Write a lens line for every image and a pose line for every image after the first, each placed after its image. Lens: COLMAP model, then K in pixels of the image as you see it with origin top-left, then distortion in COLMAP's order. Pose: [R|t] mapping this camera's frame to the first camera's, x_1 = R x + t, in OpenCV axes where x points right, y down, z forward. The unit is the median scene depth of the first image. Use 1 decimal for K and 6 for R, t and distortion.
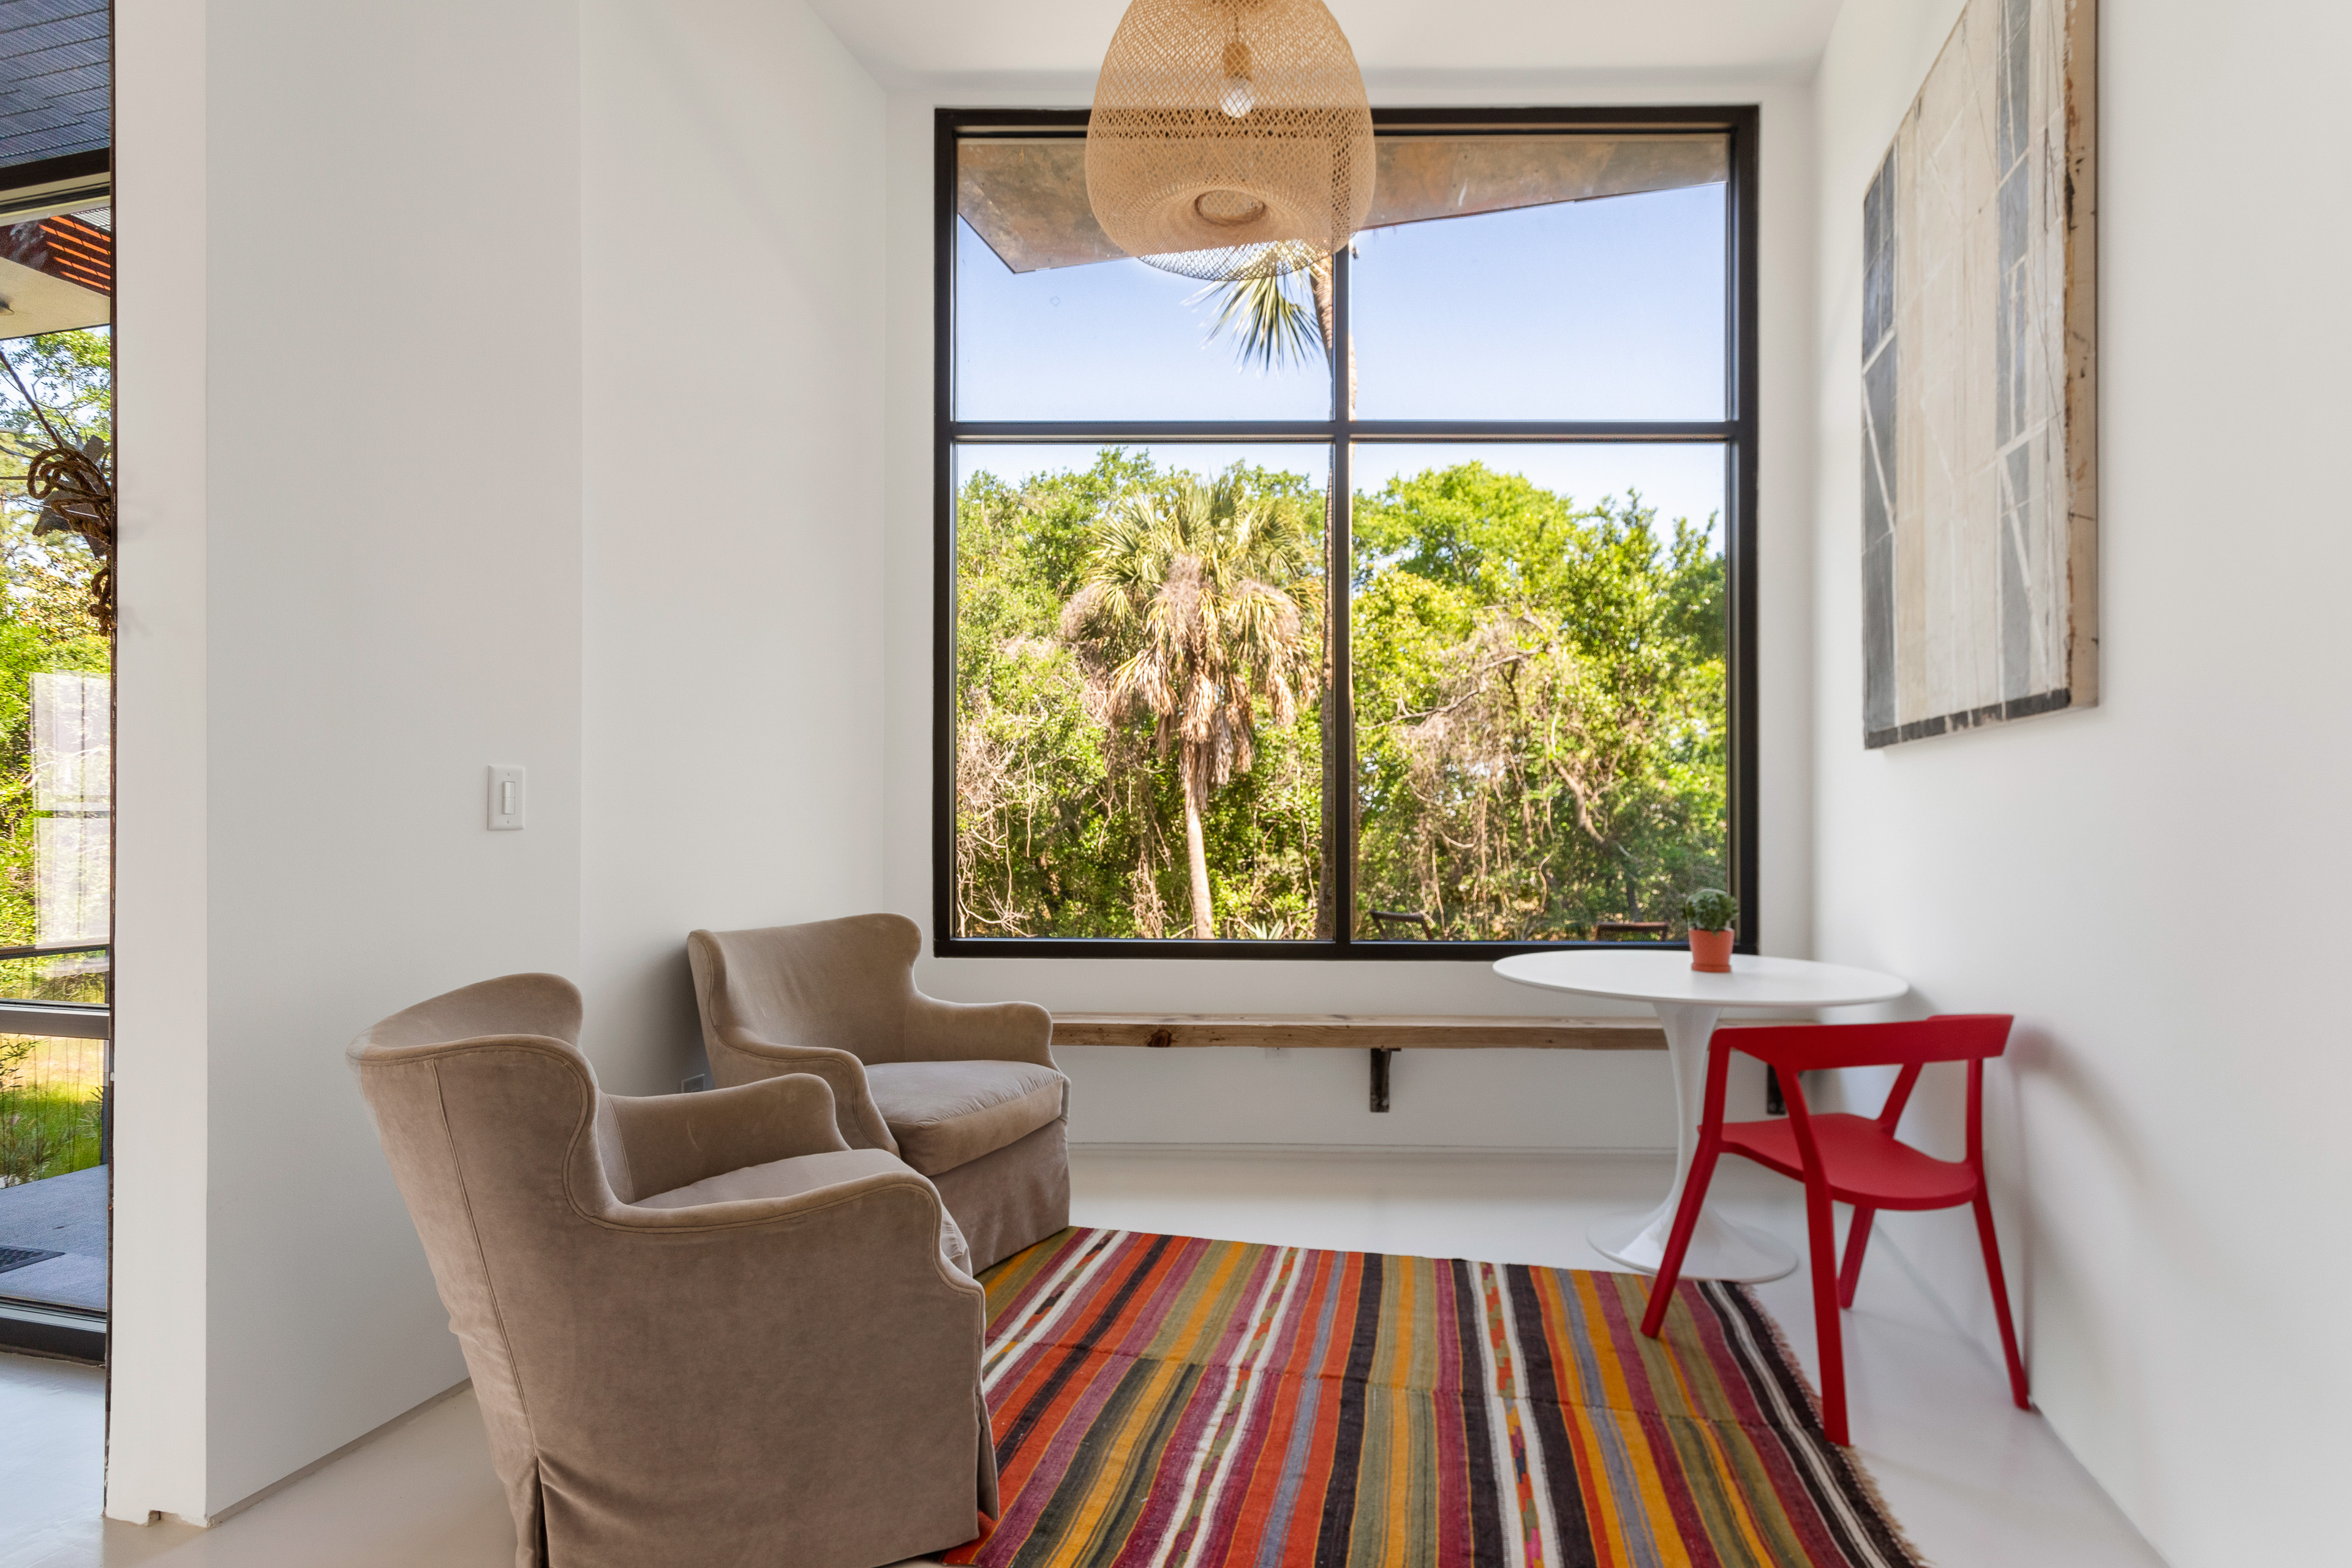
lens RADIAL K [[1165.9, 0, 1181.9], [0, 1165.9, 801.8], [0, 0, 1]] dist [-0.000404, -0.000919]
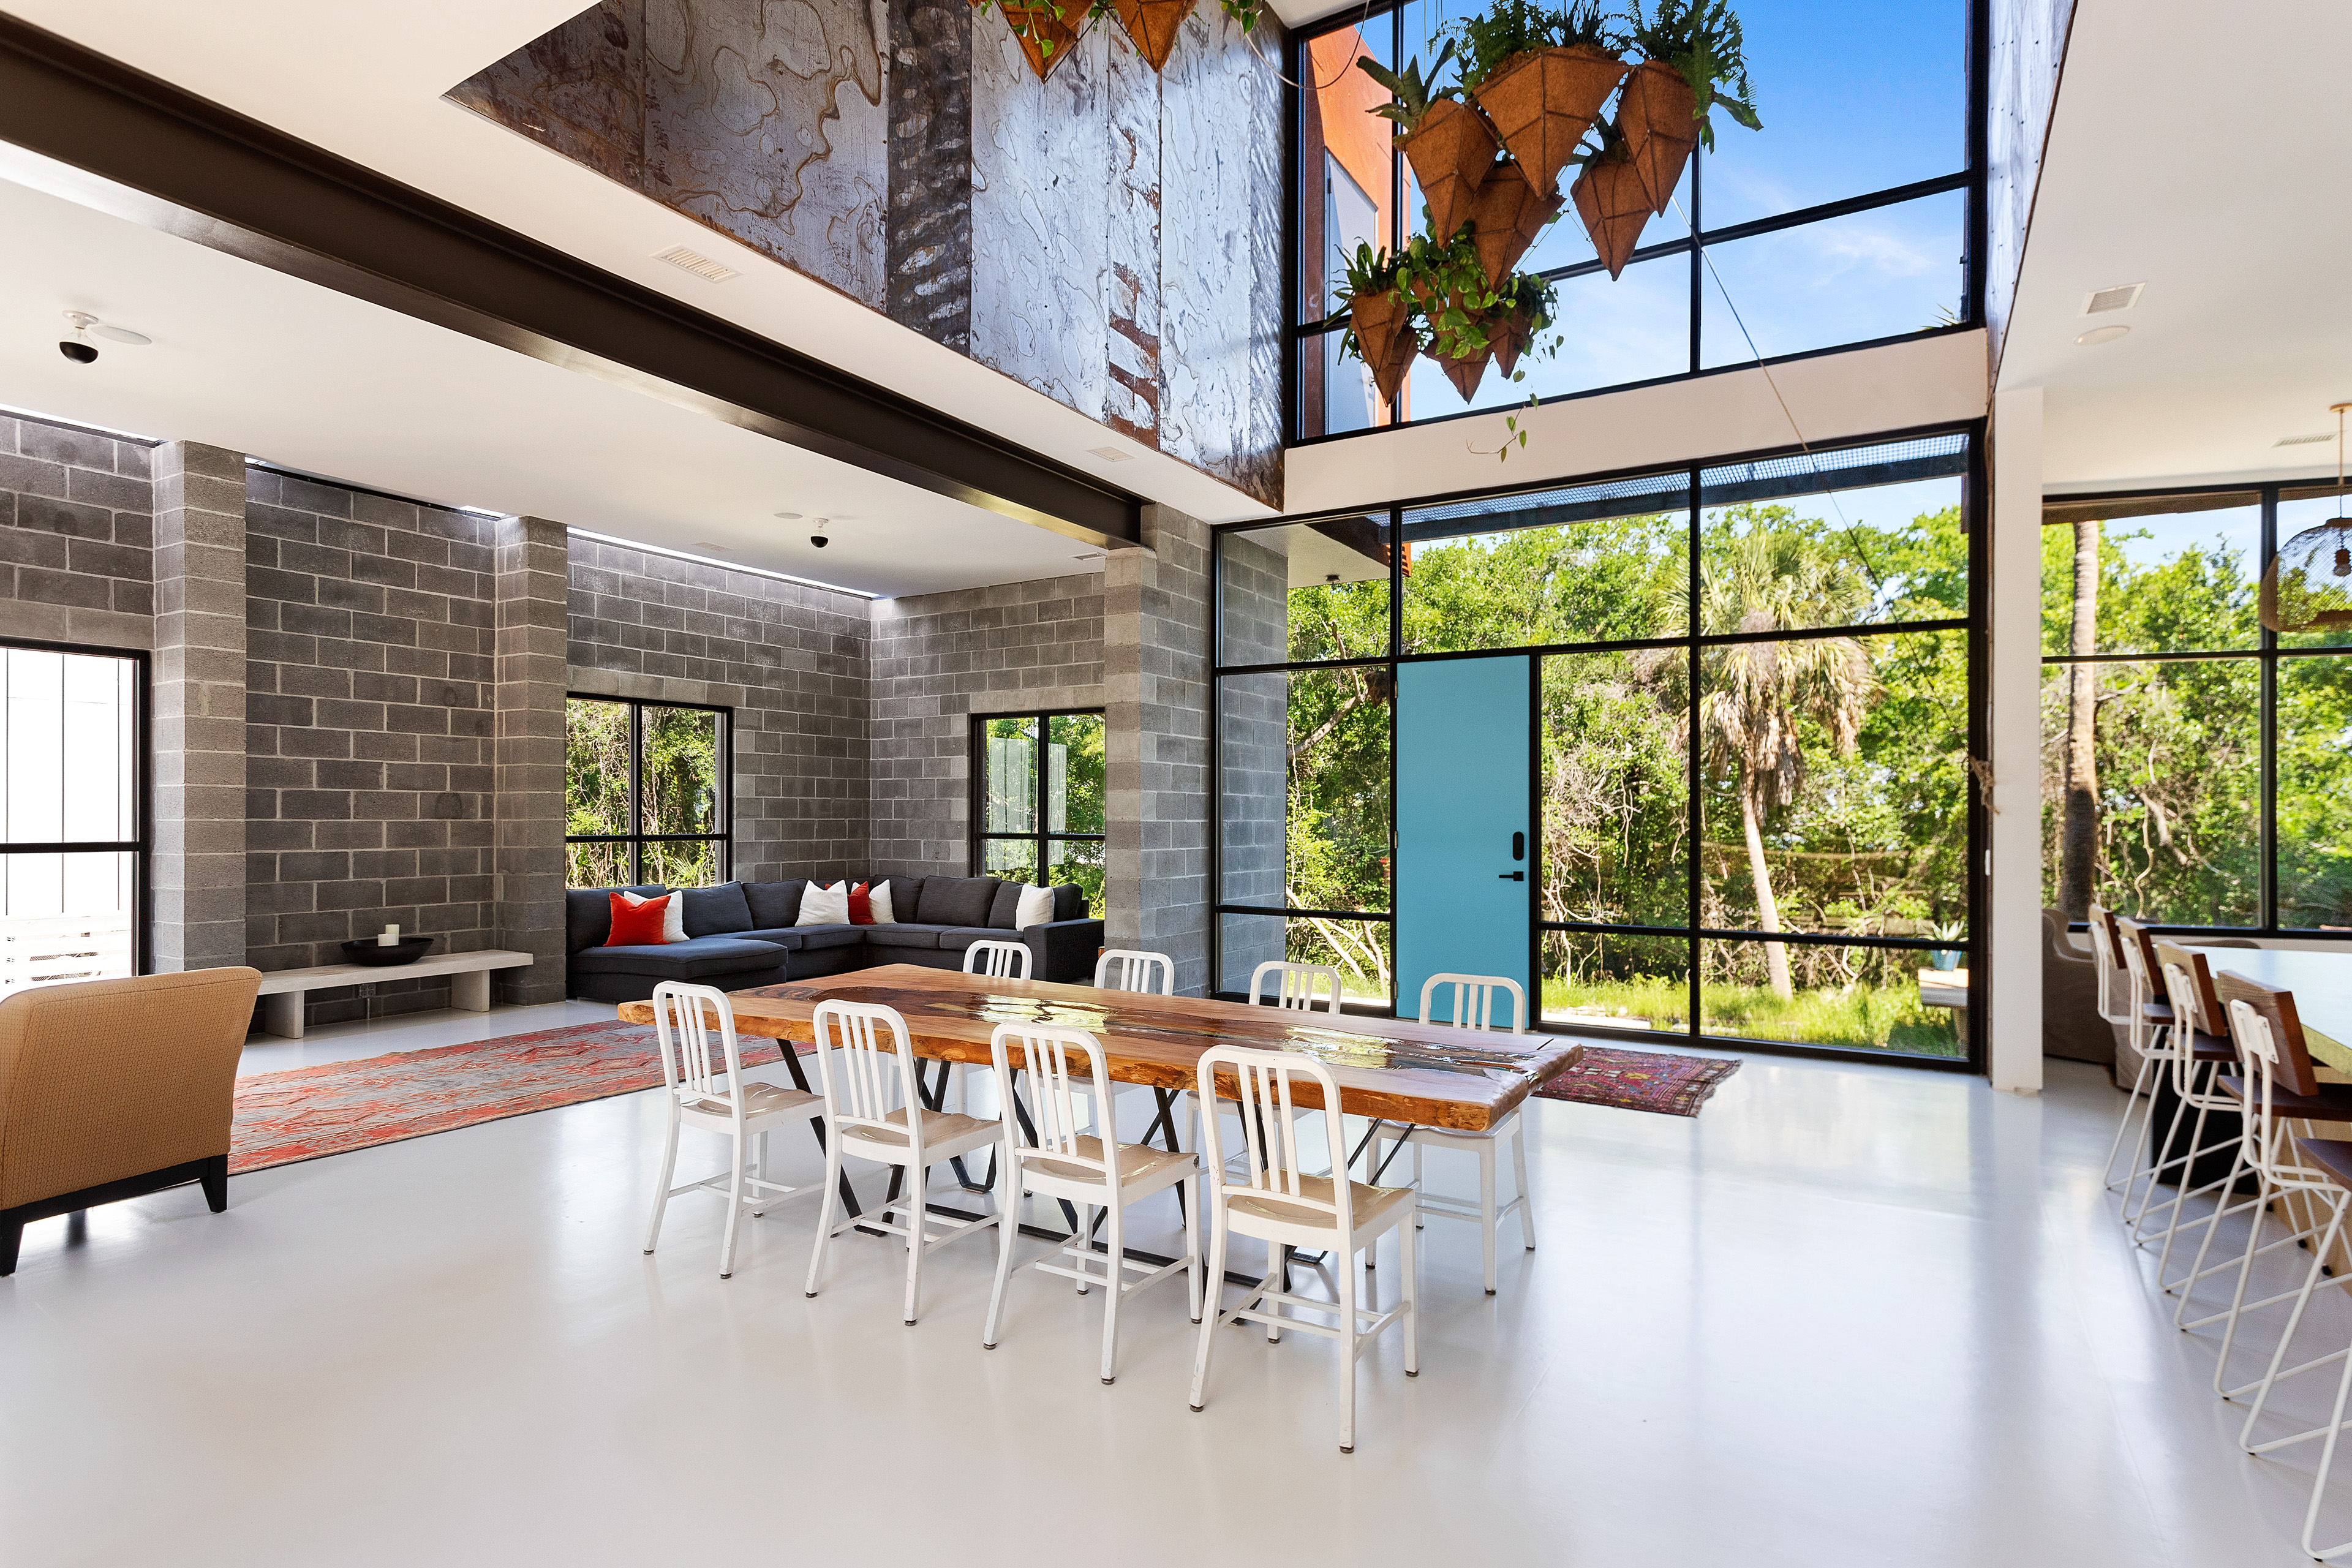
lens RADIAL K [[1165.9, 0, 1176.8], [0, 1165.9, 815.9], [0, 0, 1]] dist [-0.000404, -0.000919]
pose [[0.961575, 0.002007, -0.274534, -0.254442], [0.001215, 0.999932, 0.011564, -0.020706], [0.274539, -0.011454, 0.961508, -0.312697]]
